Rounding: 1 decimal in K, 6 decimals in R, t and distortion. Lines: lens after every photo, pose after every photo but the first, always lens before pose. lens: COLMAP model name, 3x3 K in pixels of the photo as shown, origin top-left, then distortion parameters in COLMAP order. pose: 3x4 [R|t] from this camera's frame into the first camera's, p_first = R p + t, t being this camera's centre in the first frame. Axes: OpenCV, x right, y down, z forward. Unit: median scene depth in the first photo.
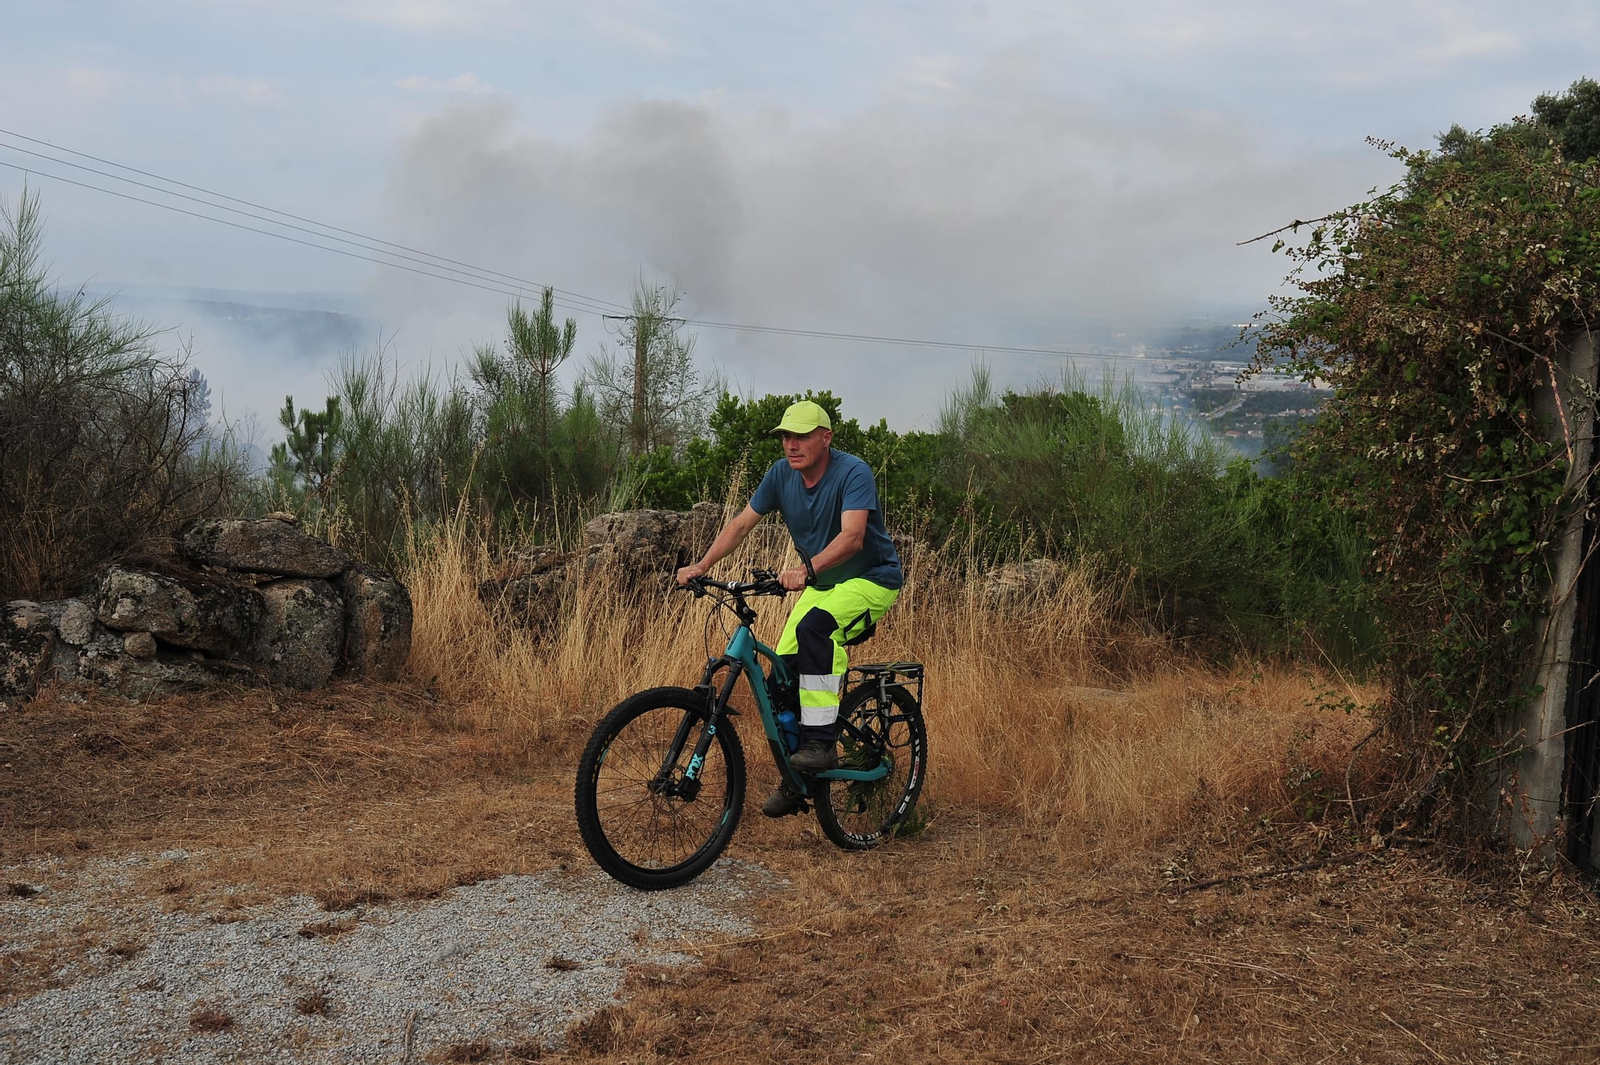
lens RADIAL K [[1579.0, 0, 800.0], [0, 1579.0, 532.5], [0, 0, 1]] dist [-0.056134, 0.000572]
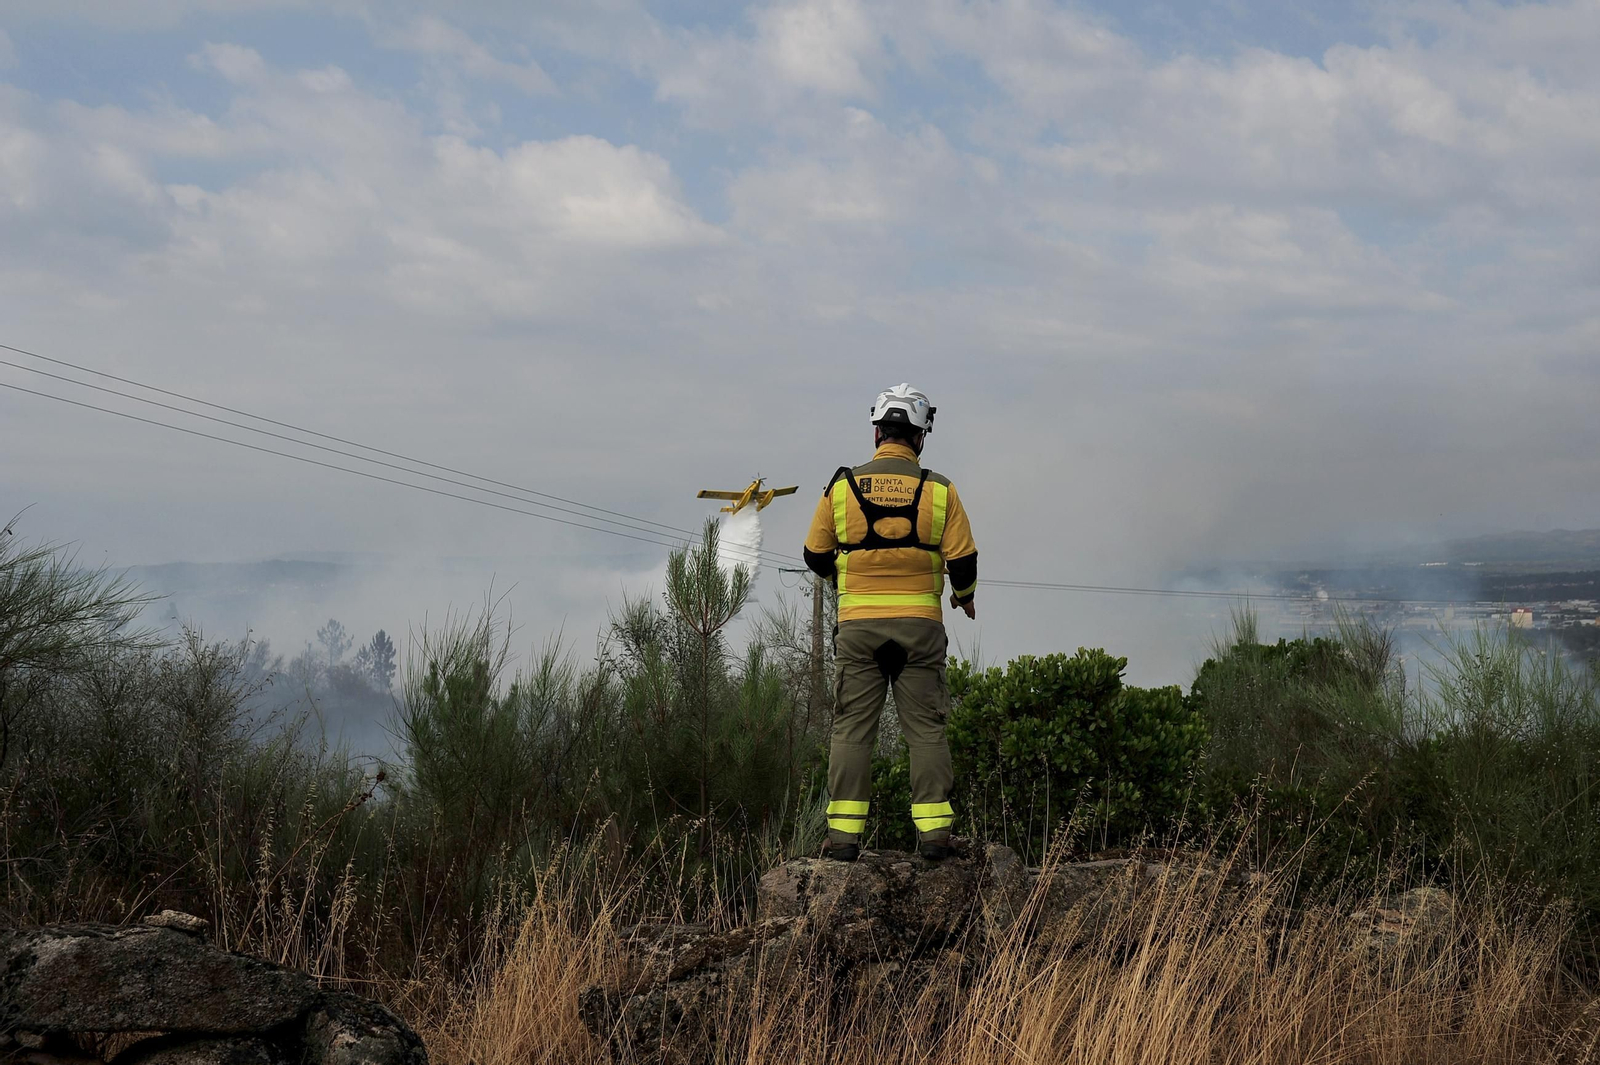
lens RADIAL K [[1540.8, 0, 800.0], [0, 1540.8, 532.5], [0, 0, 1]] dist [-0.083314, 0.128170]
pose [[0.993600, -0.028643, -0.109264, -0.040195], [0.010679, 0.986802, -0.161578, -0.031906], [0.112450, 0.159377, 0.980792, 0.307986]]
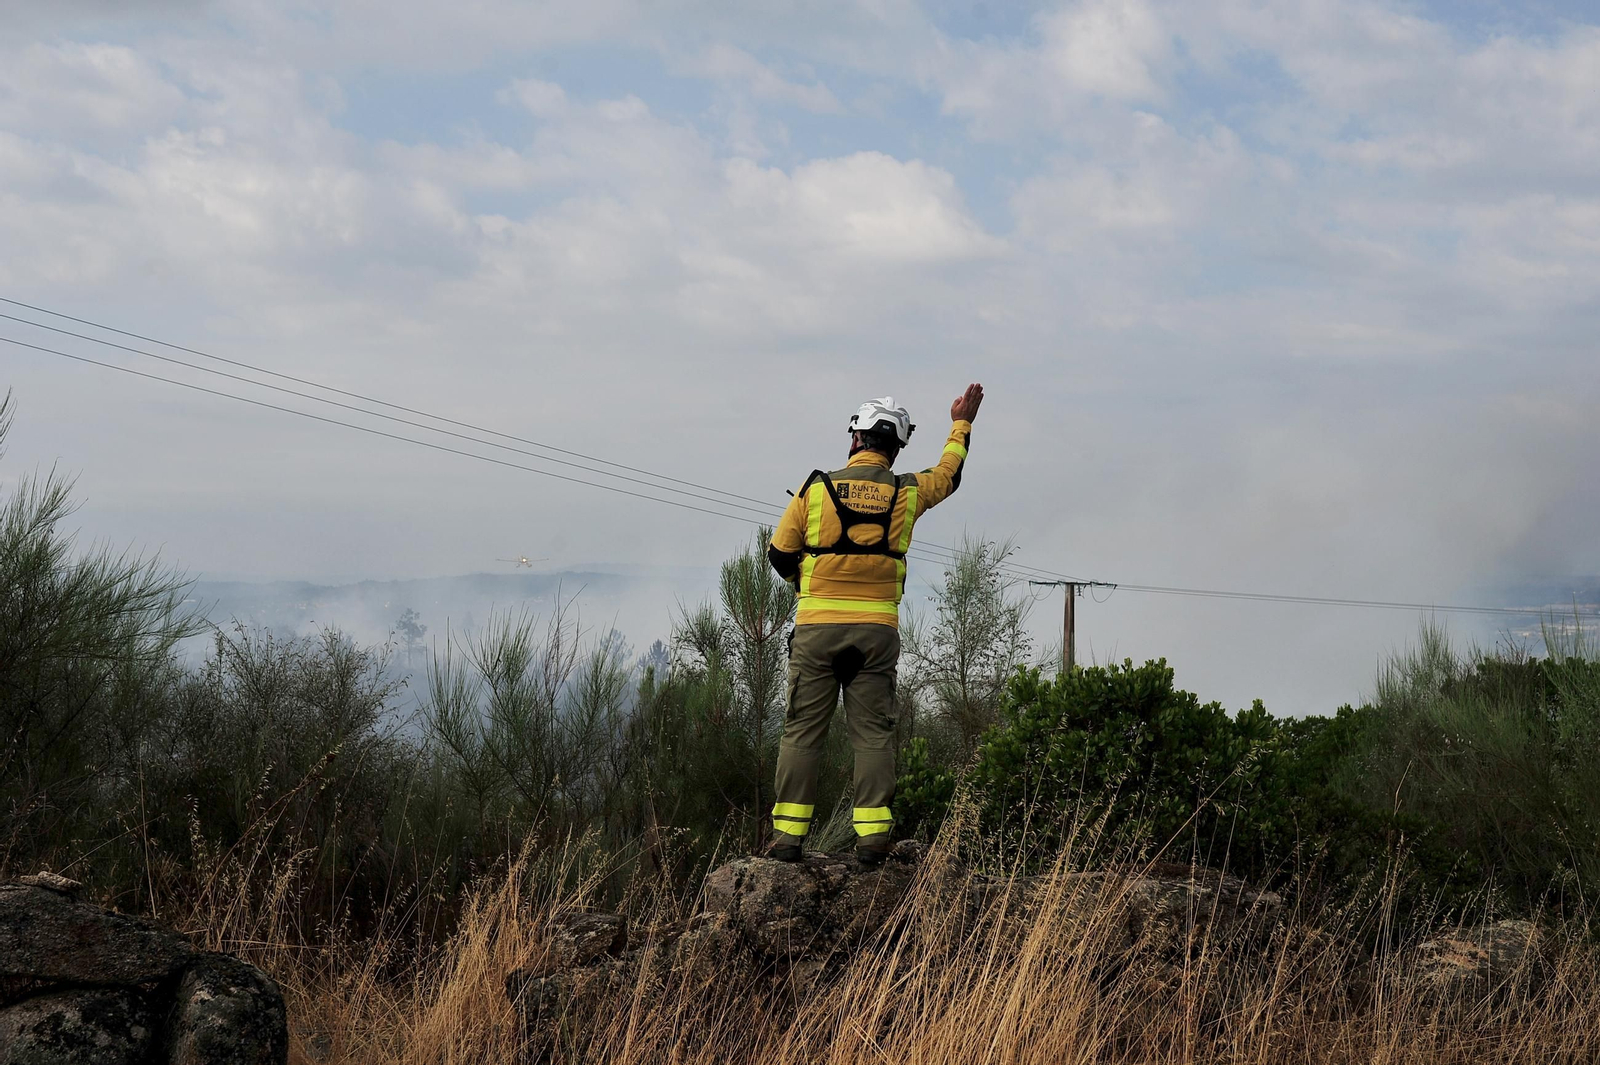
lens RADIAL K [[1540.8, 0, 800.0], [0, 1540.8, 532.5], [0, 0, 1]] dist [-0.083314, 0.128170]
pose [[0.955343, -0.030682, -0.293902, 0.064532], [-0.020241, 0.985464, -0.168672, -0.028863], [0.294805, 0.167089, 0.940835, 0.319132]]
